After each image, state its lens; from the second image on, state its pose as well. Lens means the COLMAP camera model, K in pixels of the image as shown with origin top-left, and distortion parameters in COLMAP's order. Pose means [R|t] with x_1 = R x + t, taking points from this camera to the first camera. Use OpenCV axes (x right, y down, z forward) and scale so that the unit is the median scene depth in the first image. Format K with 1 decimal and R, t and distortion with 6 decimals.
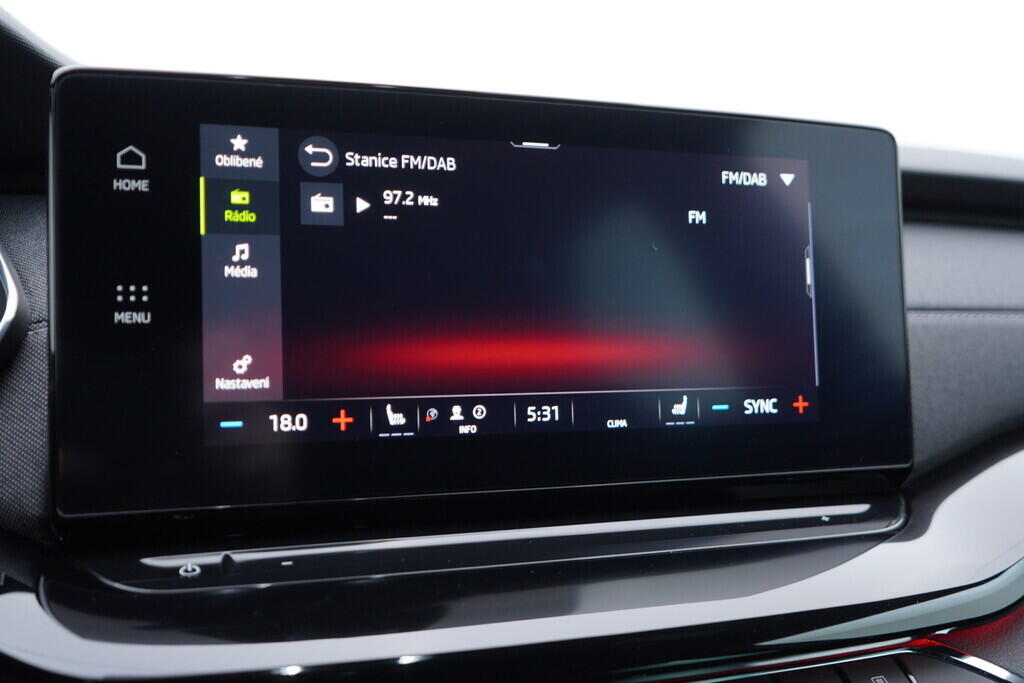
lens RADIAL K [[1053.2, 0, 511.4], [0, 1053.2, 341.8], [0, 0, 1]] dist [0.000717, 0.000000]
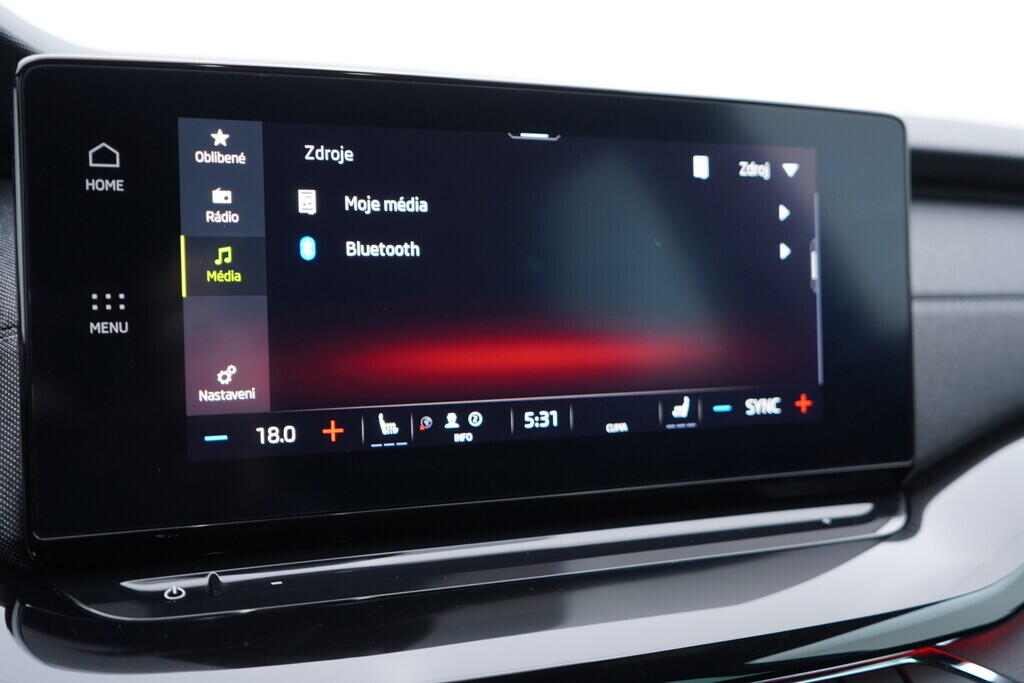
lens RADIAL K [[1053.2, 0, 512.8], [0, 1053.2, 341.1], [0, 0, 1]] dist [0.000717, 0.000000]
pose [[0.999620, 0.002680, 0.027422, -0.023076], [-0.004330, 0.998170, 0.060307, -0.063492], [-0.027210, -0.060403, 0.997803, 0.046916]]
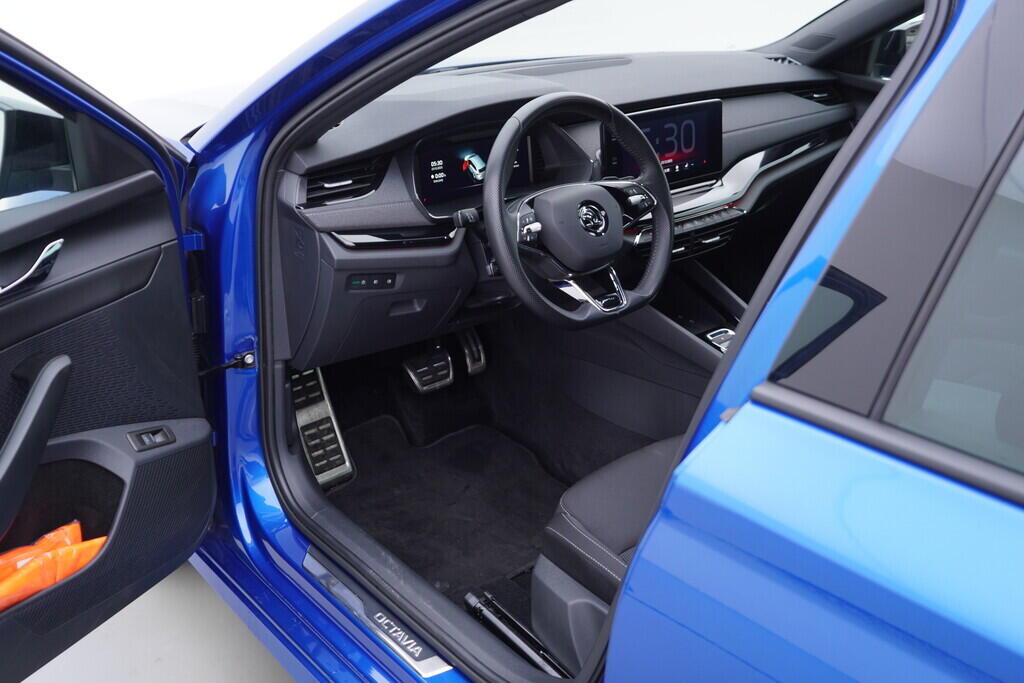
lens RADIAL K [[1053.2, 0, 510.3], [0, 1053.2, 332.3], [0, 0, 1]] dist [0.000717, 0.000000]
pose [[0.938682, -0.139200, 0.315435, -2.593321], [0.023513, 0.938593, 0.344225, -1.048624], [-0.343981, -0.315701, 0.884313, -3.816314]]
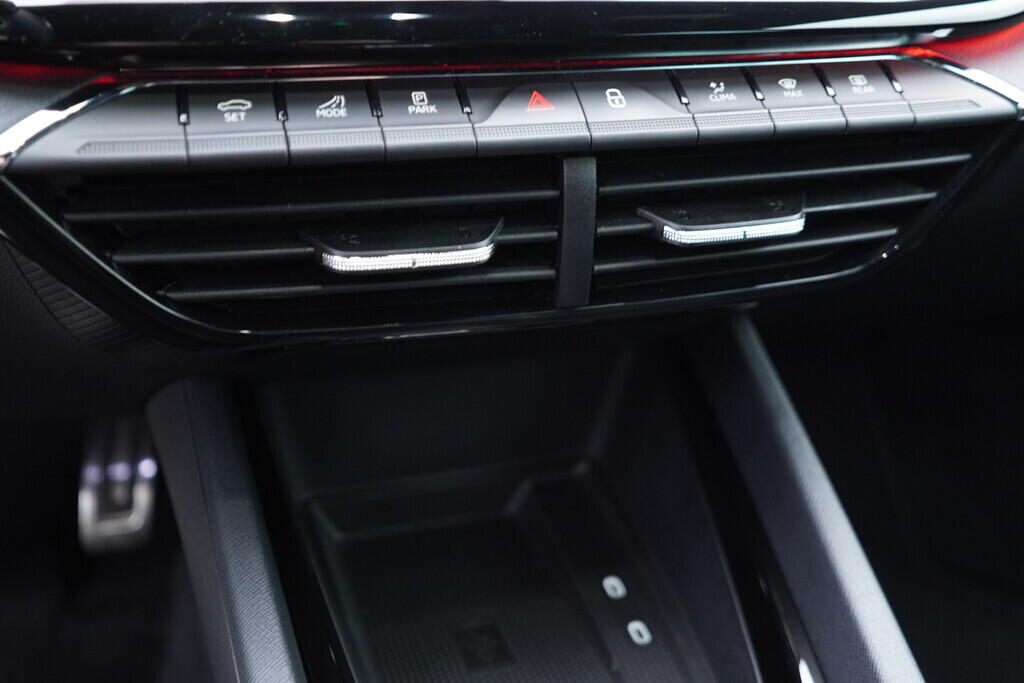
lens RADIAL K [[1053.2, 0, 517.3], [0, 1053.2, 342.4], [0, 0, 1]] dist [0.000717, 0.000000]
pose [[0.998690, 0.032218, -0.039761, 0.087269], [-0.015442, 0.930453, 0.366086, 0.195634], [0.048790, -0.364992, 0.929731, 0.019827]]
